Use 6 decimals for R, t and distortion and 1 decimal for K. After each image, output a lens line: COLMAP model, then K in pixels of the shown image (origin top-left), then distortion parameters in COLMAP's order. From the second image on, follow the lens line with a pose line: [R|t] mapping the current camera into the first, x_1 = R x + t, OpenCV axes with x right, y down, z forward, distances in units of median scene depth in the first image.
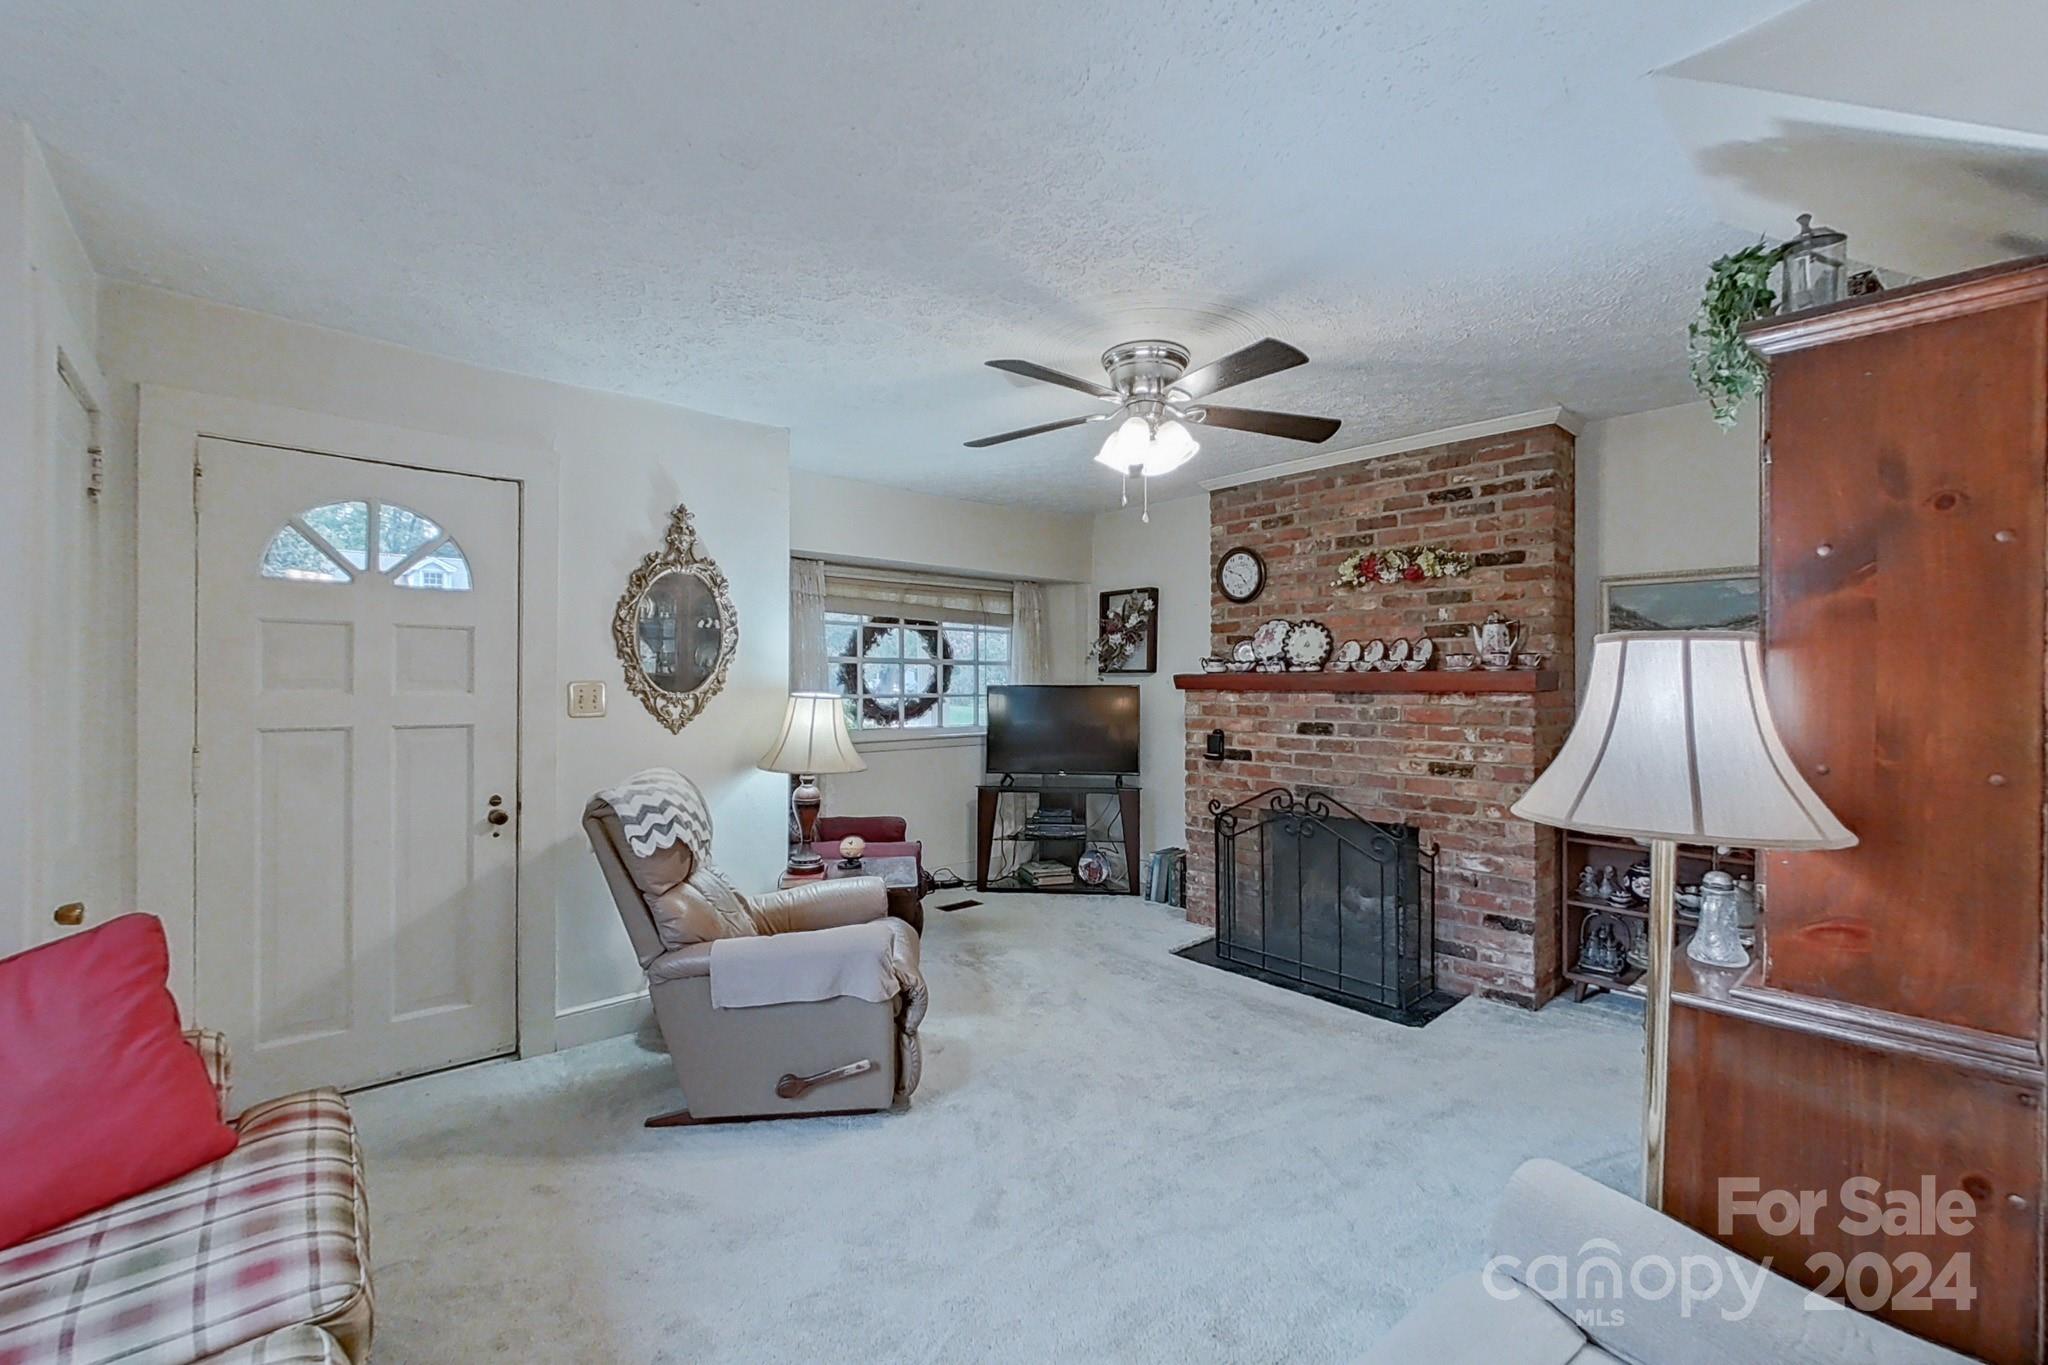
lens RADIAL K [[844.1, 0, 1021.8], [0, 844.1, 677.3], [0, 0, 1]] dist [-0.003097, -0.000029]
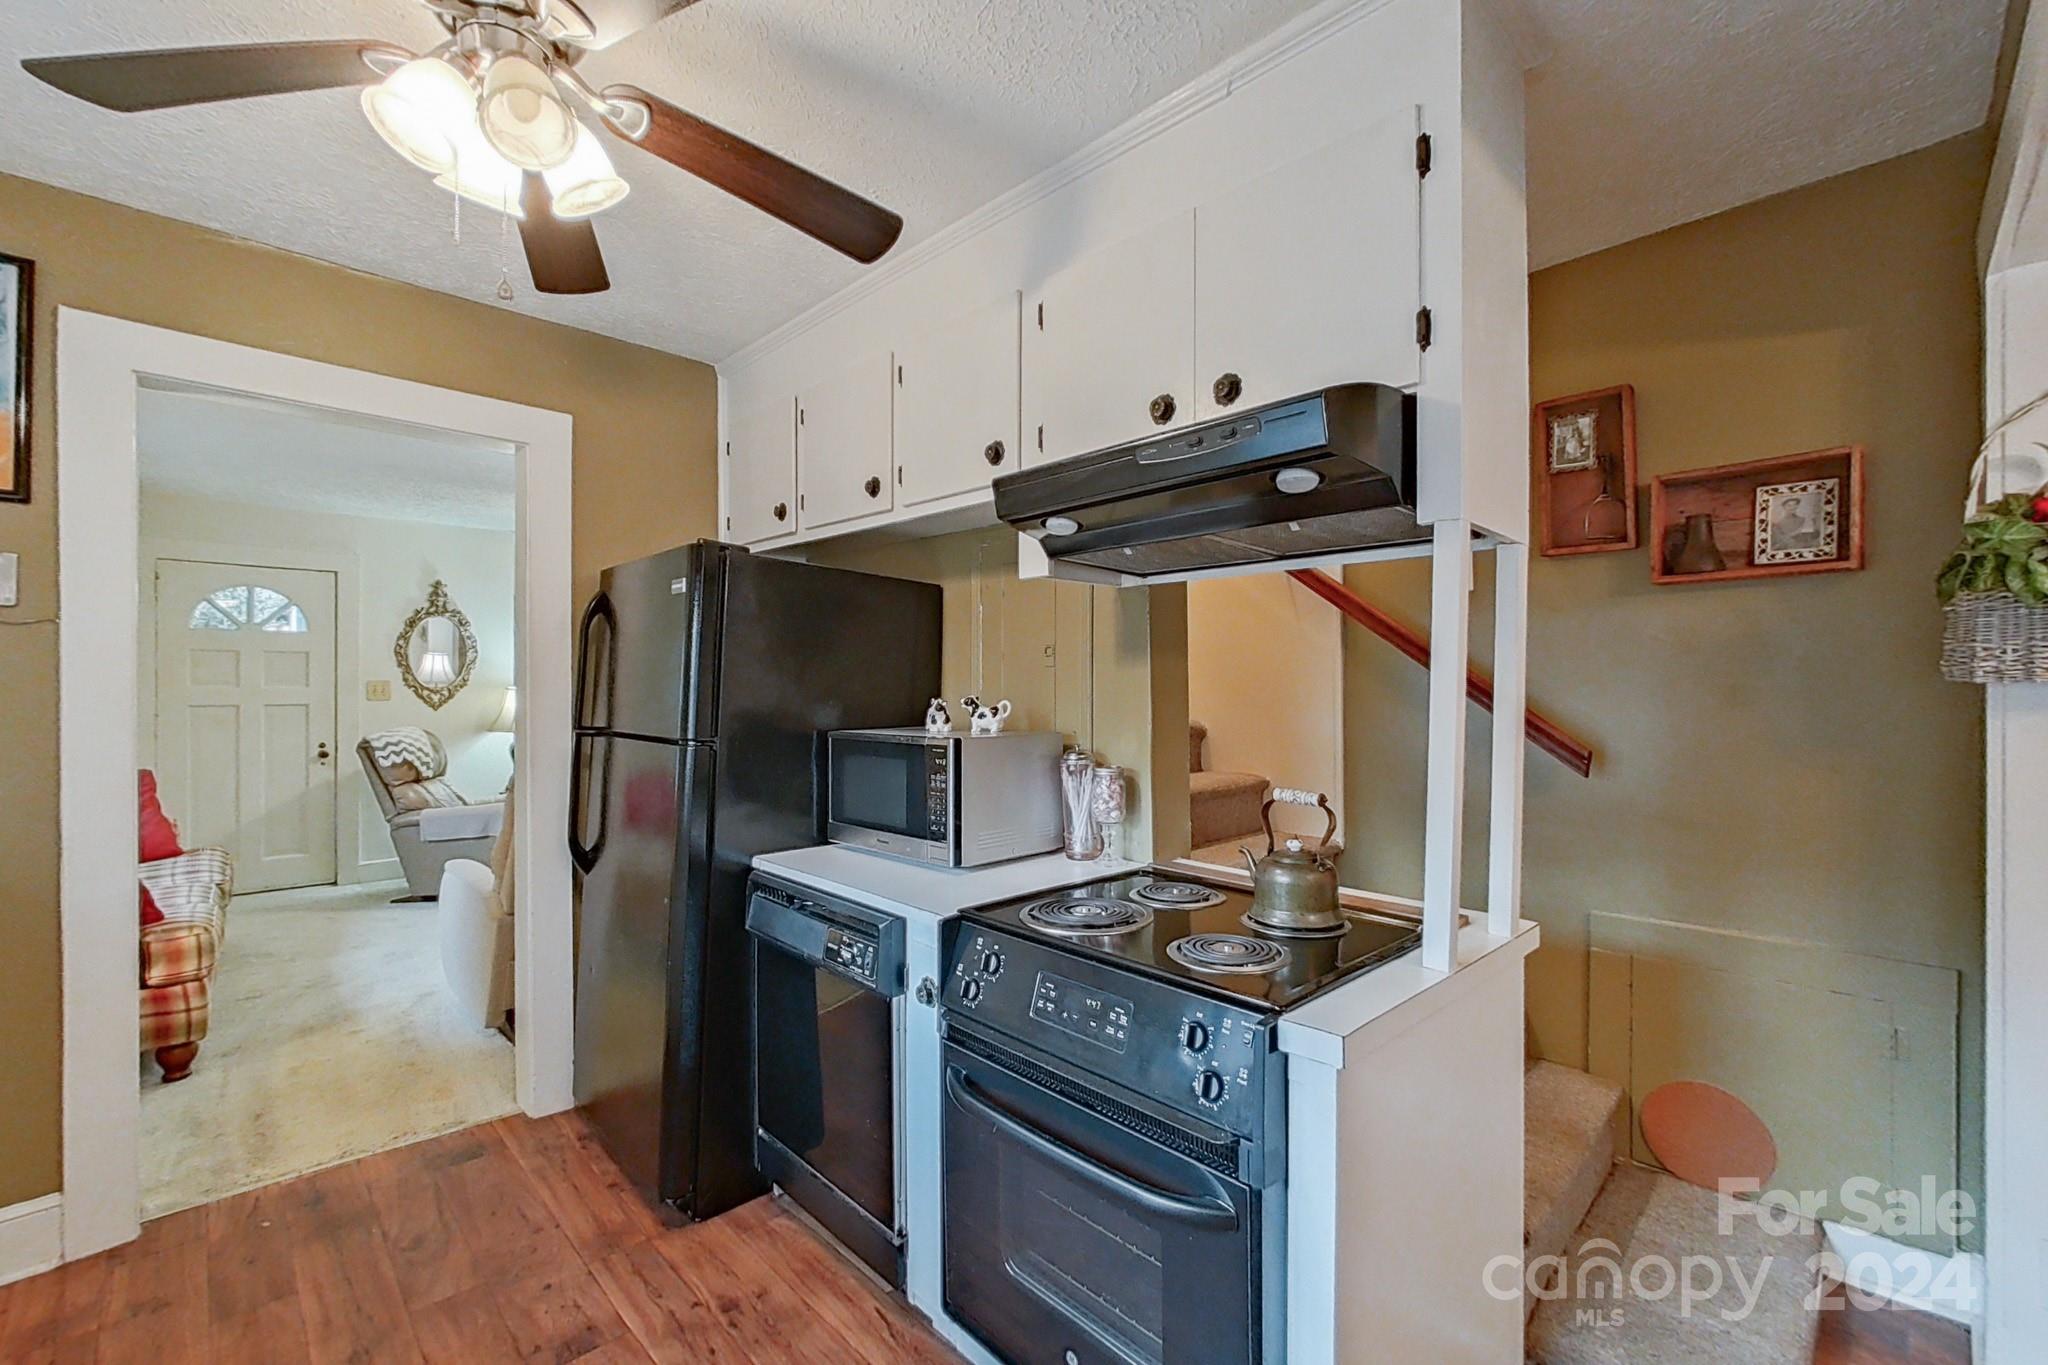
lens RADIAL K [[844.1, 0, 1020.9], [0, 844.1, 678.0], [0, 0, 1]] dist [-0.003097, -0.000029]
pose [[0.998877, -0.000609, 0.047373, 0.888698], [0.000318, 0.999981, 0.006158, -0.013256], [-0.047376, -0.006136, 0.998858, -0.995340]]
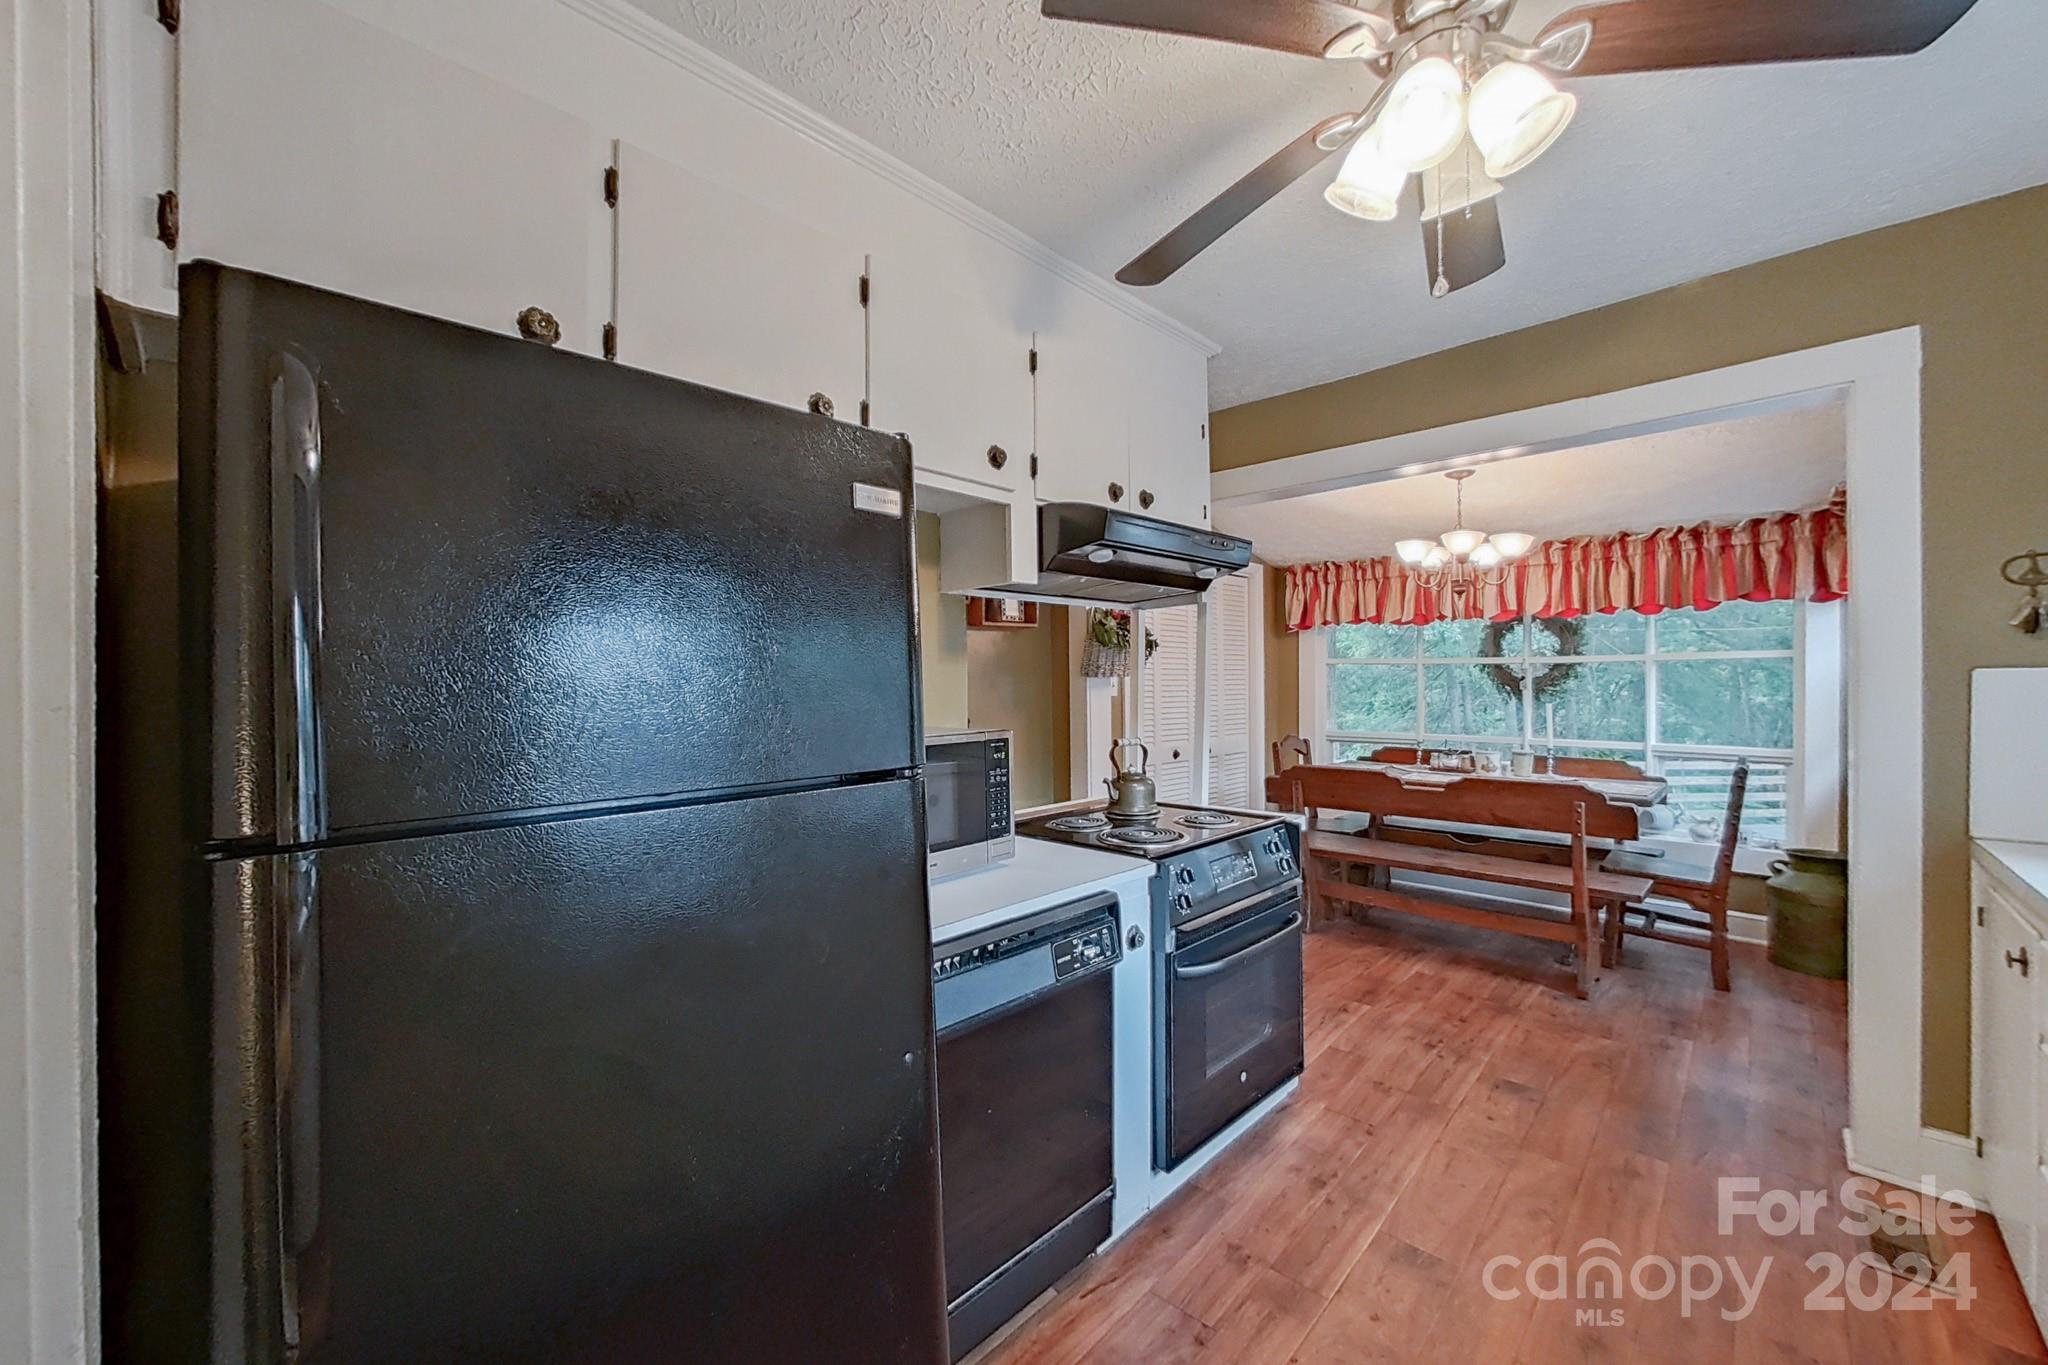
lens RADIAL K [[775.5, 0, 1020.0], [0, 775.5, 686.2], [0, 0, 1]] dist [-0.002298, 0.000004]
pose [[-0.075376, -0.004509, 0.997145, -2.297843], [0.001632, 0.999988, 0.004645, 0.057131], [-0.997154, 0.001977, -0.075368, 2.529537]]
